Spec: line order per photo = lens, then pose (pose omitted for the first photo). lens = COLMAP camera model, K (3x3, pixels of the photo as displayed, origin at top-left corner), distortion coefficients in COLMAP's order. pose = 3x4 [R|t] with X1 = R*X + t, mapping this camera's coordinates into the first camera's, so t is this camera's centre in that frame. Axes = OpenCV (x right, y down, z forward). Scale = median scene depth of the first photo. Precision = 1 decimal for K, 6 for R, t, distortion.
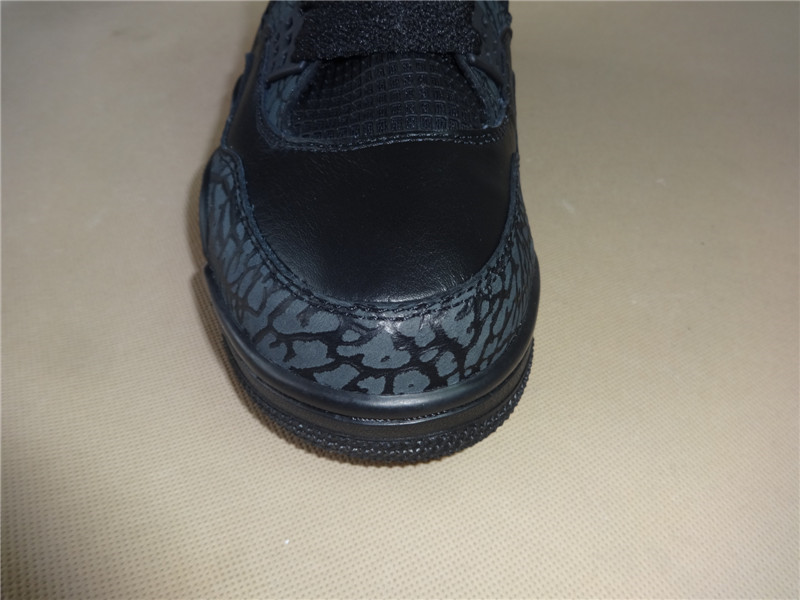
lens RADIAL K [[603.5, 0, 401.0], [0, 603.5, 299.6], [0, 0, 1]] dist [0.005945, -0.011992]
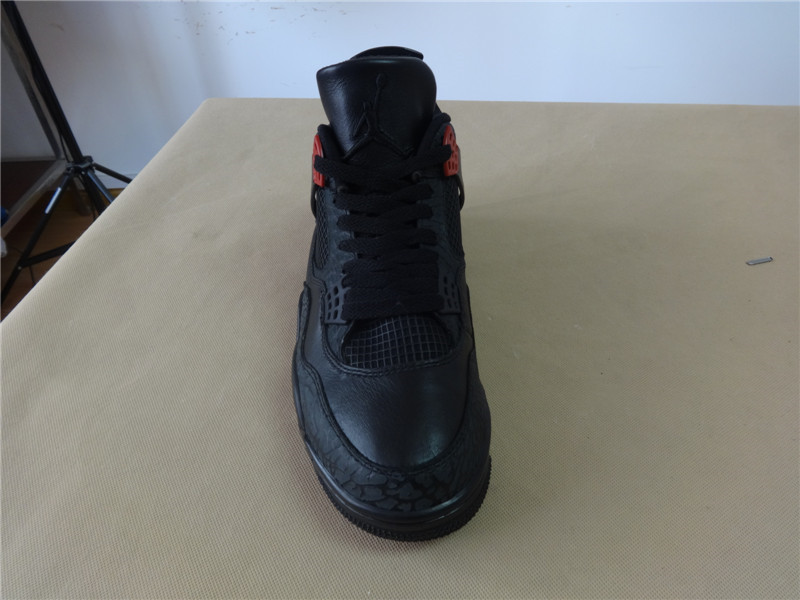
lens RADIAL K [[603.5, 0, 398.7], [0, 603.5, 300.6], [0, 0, 1]] dist [0.005945, -0.011992]
pose [[0.995548, -0.093071, -0.014909, 0.028215], [0.092027, 0.993958, -0.059821, -0.438695], [0.020386, 0.058183, 0.998098, -1.103378]]
